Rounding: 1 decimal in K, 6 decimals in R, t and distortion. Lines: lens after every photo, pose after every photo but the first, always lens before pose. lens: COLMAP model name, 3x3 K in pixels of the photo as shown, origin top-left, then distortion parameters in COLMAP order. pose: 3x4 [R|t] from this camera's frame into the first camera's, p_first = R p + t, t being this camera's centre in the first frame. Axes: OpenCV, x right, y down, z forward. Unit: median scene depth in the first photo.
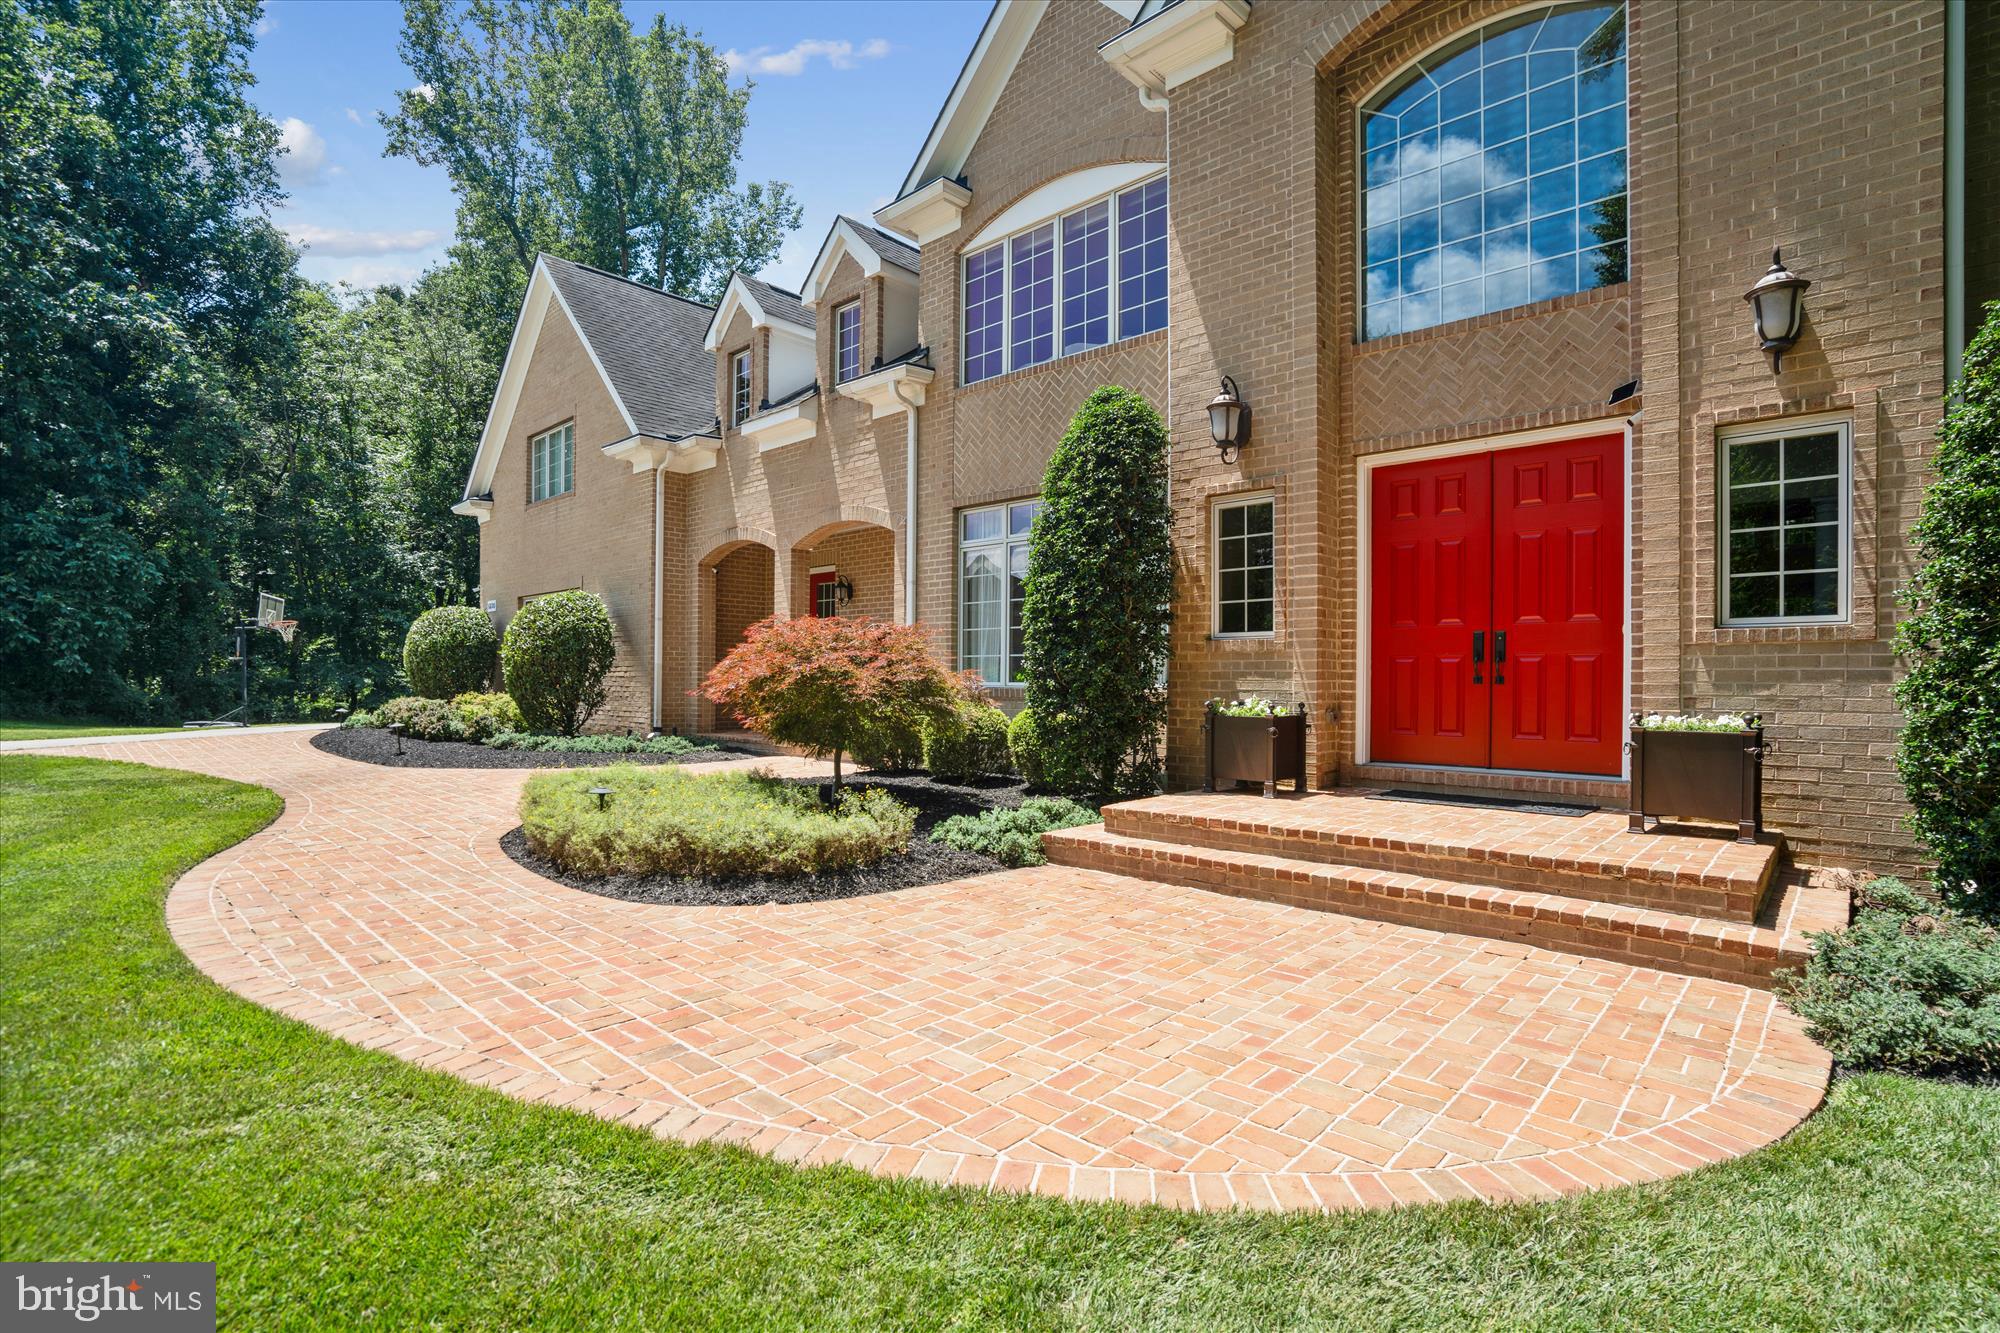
lens RADIAL K [[888.5, 0, 966.5], [0, 888.5, 642.3], [0, 0, 1]] dist [-0.051404, 0.021668]
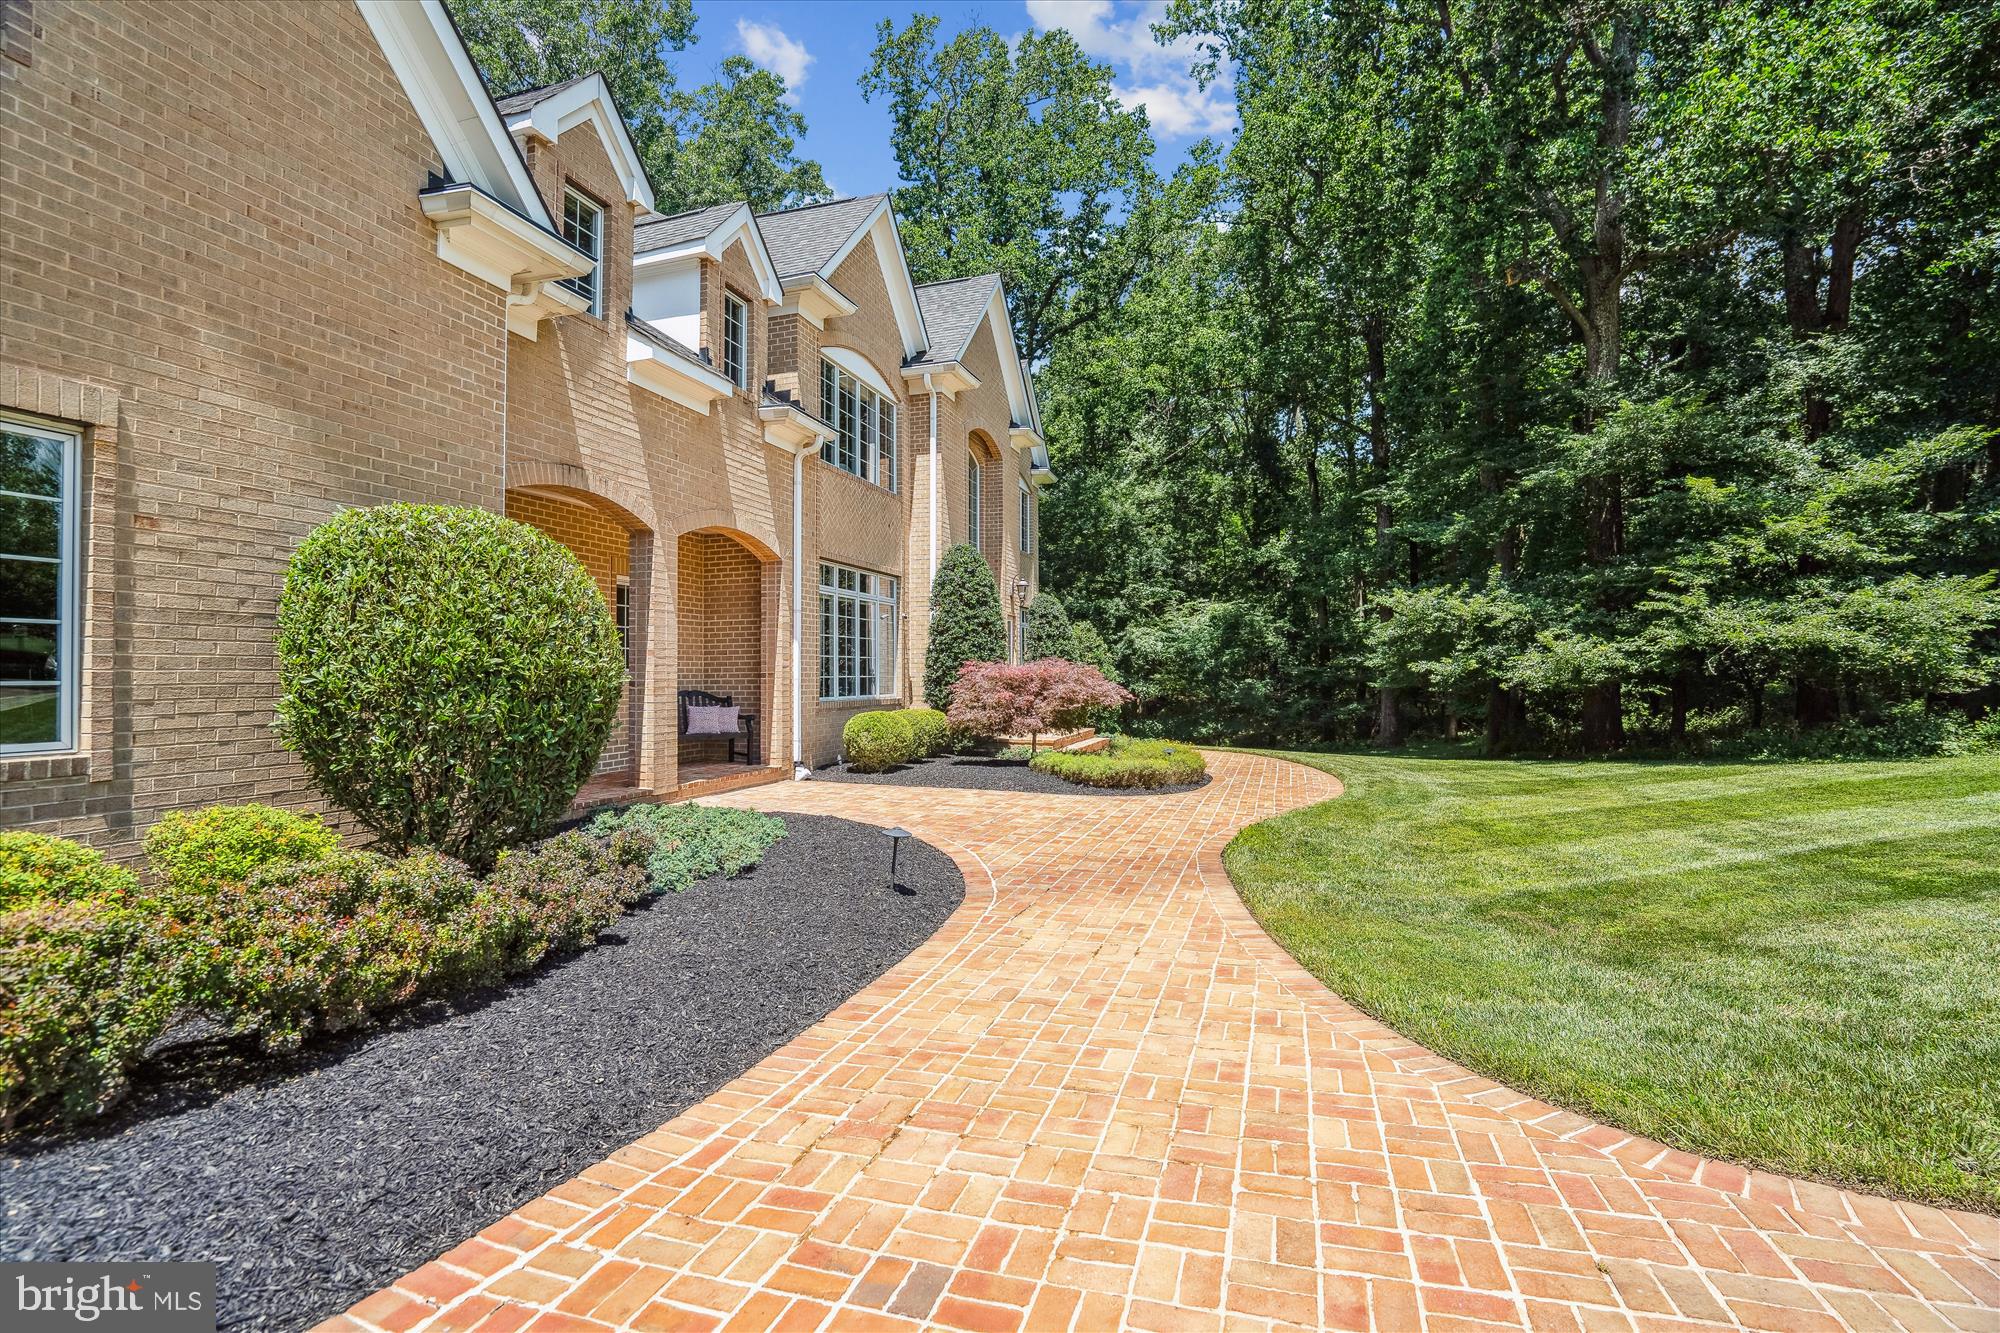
lens RADIAL K [[922.3, 0, 946.6], [0, 922.3, 603.5], [0, 0, 1]] dist [-0.020773, -0.000025]
pose [[-0.378801, 0.065188, 0.923179, -0.573464], [-0.034522, 0.995827, -0.084483, 0.007824], [-0.924834, -0.063872, -0.374970, 0.599552]]
